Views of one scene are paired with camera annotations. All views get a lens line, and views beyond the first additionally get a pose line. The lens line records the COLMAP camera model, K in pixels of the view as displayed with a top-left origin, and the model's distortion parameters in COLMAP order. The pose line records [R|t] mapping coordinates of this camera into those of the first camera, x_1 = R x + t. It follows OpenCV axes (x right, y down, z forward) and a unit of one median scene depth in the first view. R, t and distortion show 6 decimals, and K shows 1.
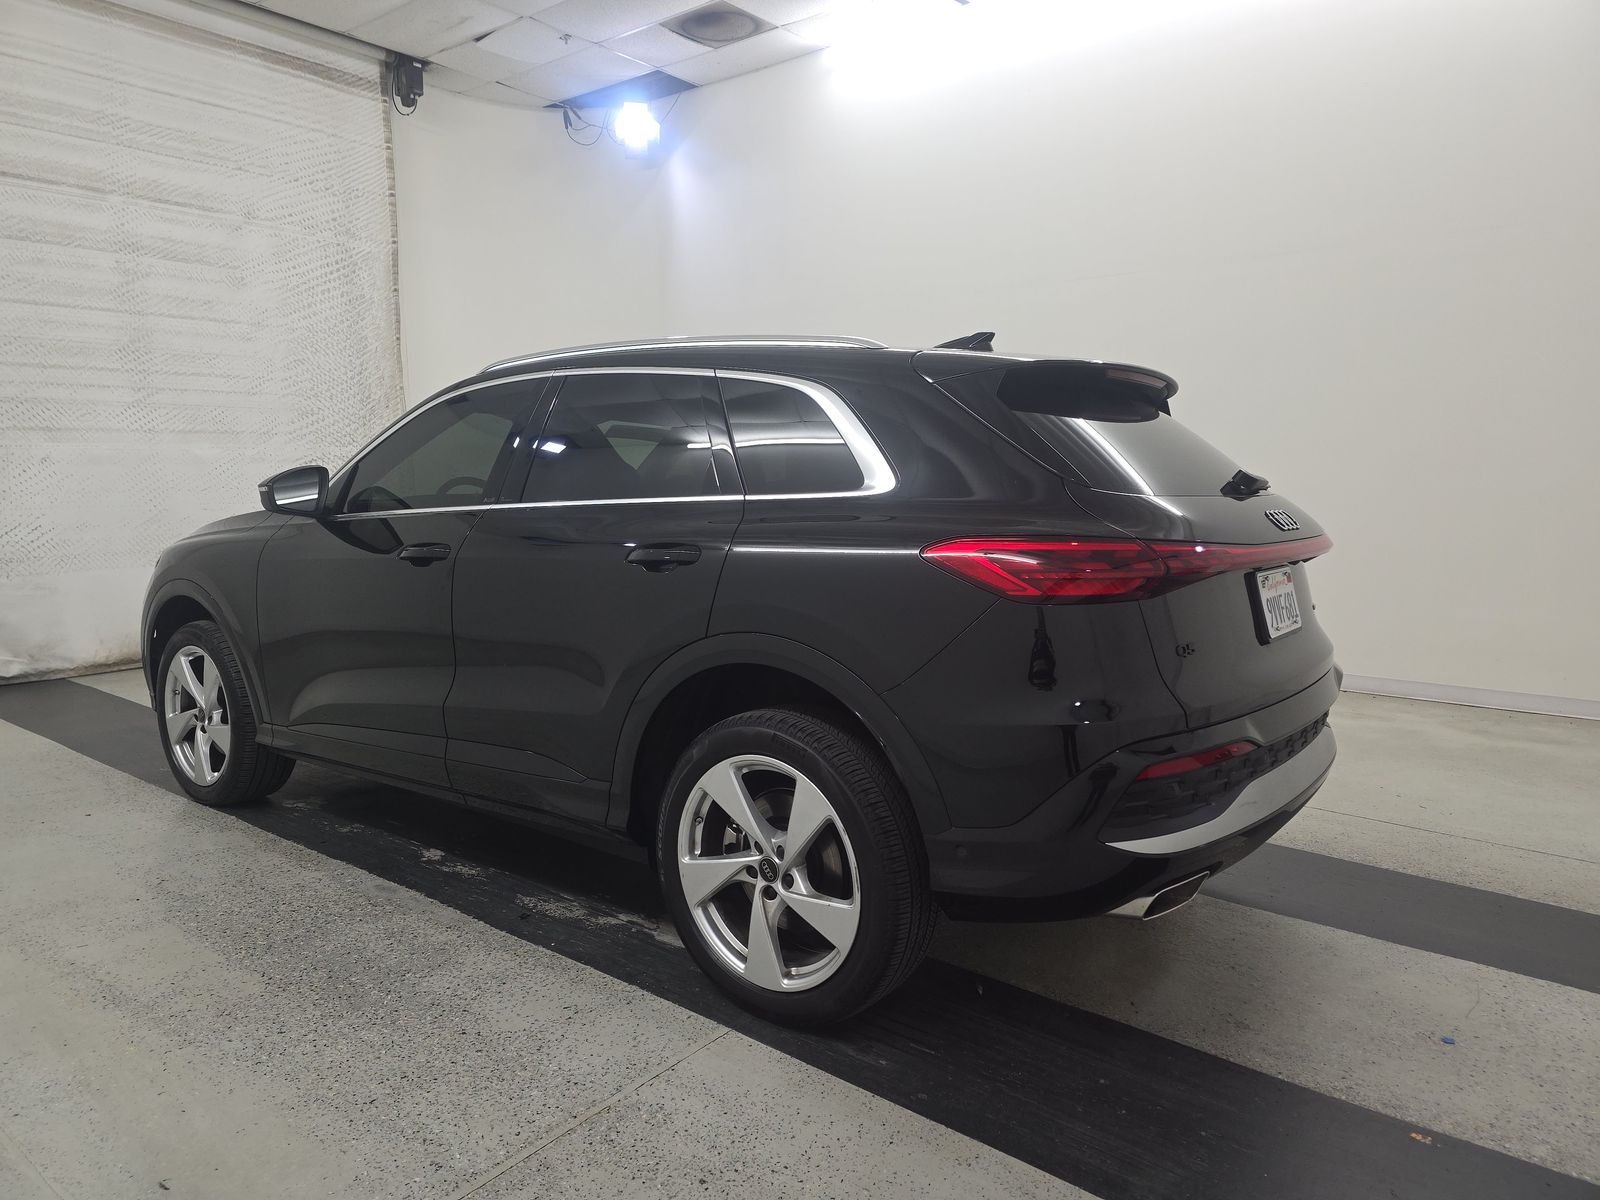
lens RADIAL K [[1074.9, 0, 800.0], [0, 1074.9, 600.0], [0, 0, 1]] dist [0.006926, -0.024145]
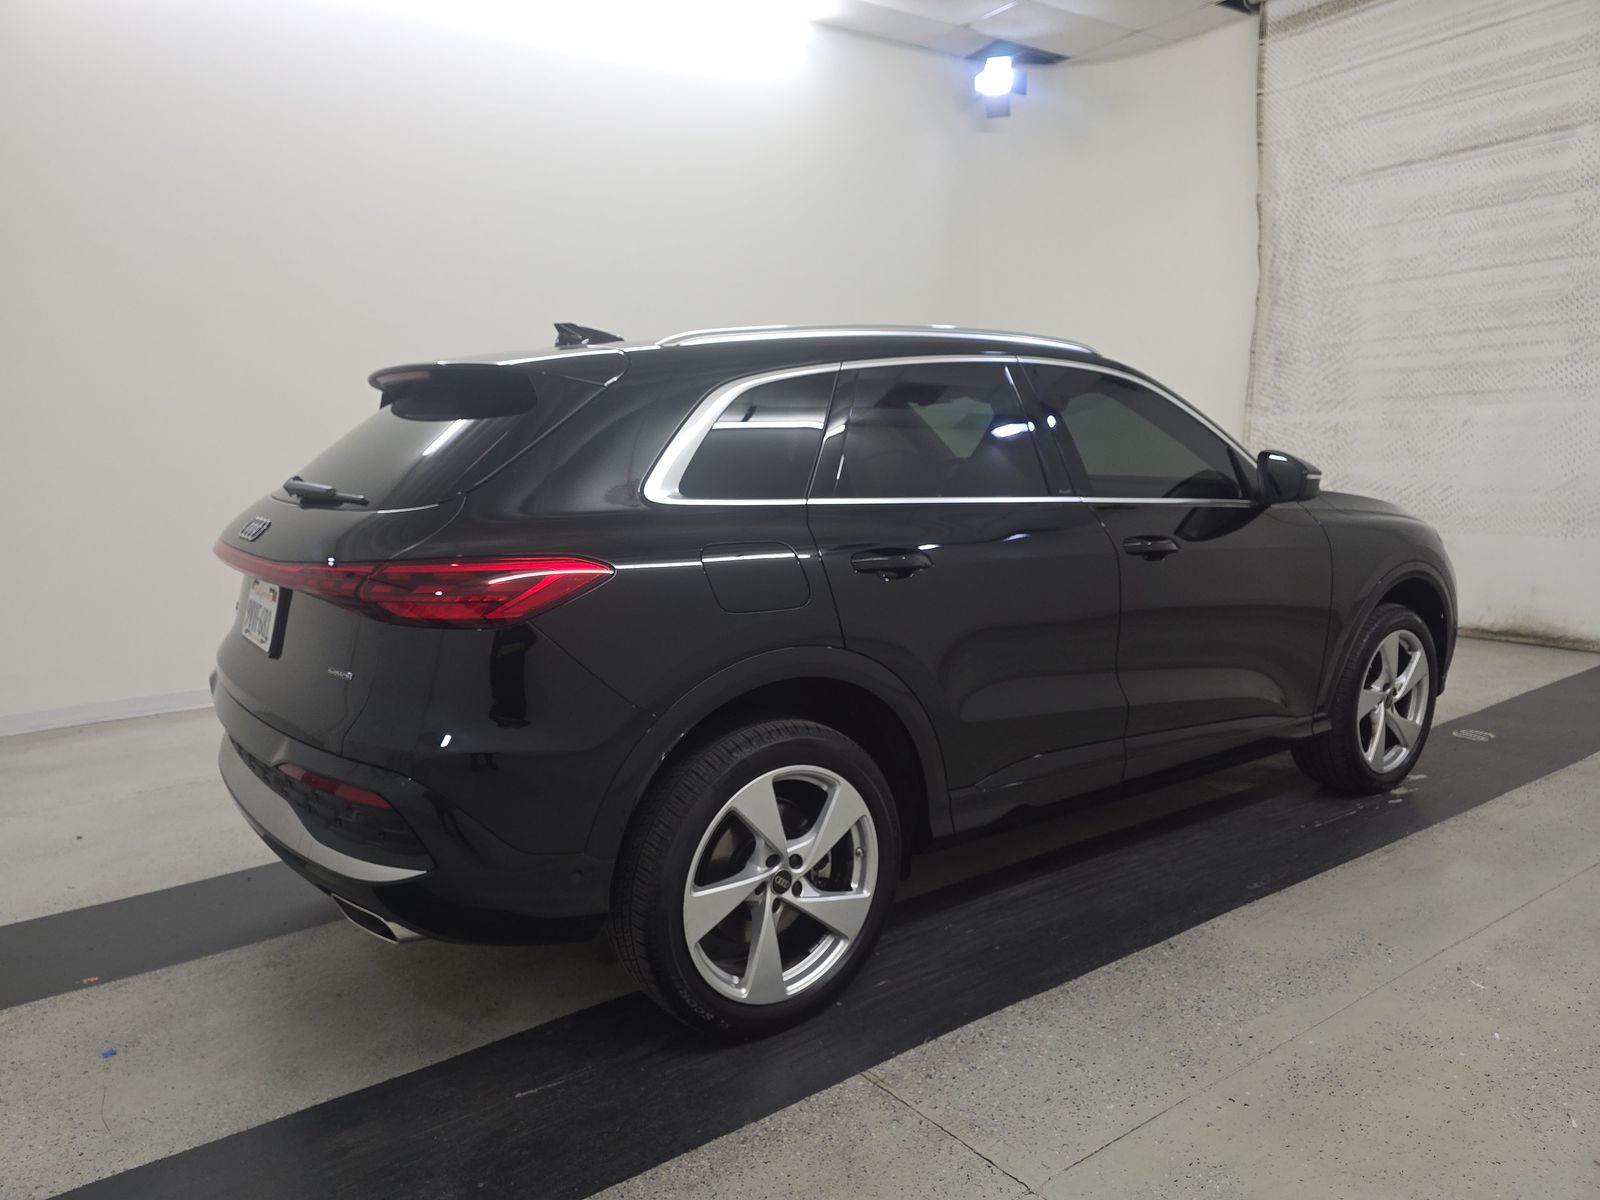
lens RADIAL K [[1083.3, 0, 800.0], [0, 1083.3, 600.0], [0, 0, 1]] dist [0.058330, -0.063787]
pose [[-0.281658, 0.142184, -0.948922, 0.505630], [-0.082758, 0.981675, 0.171655, -0.092611], [0.955939, 0.126879, -0.264730, 0.693676]]
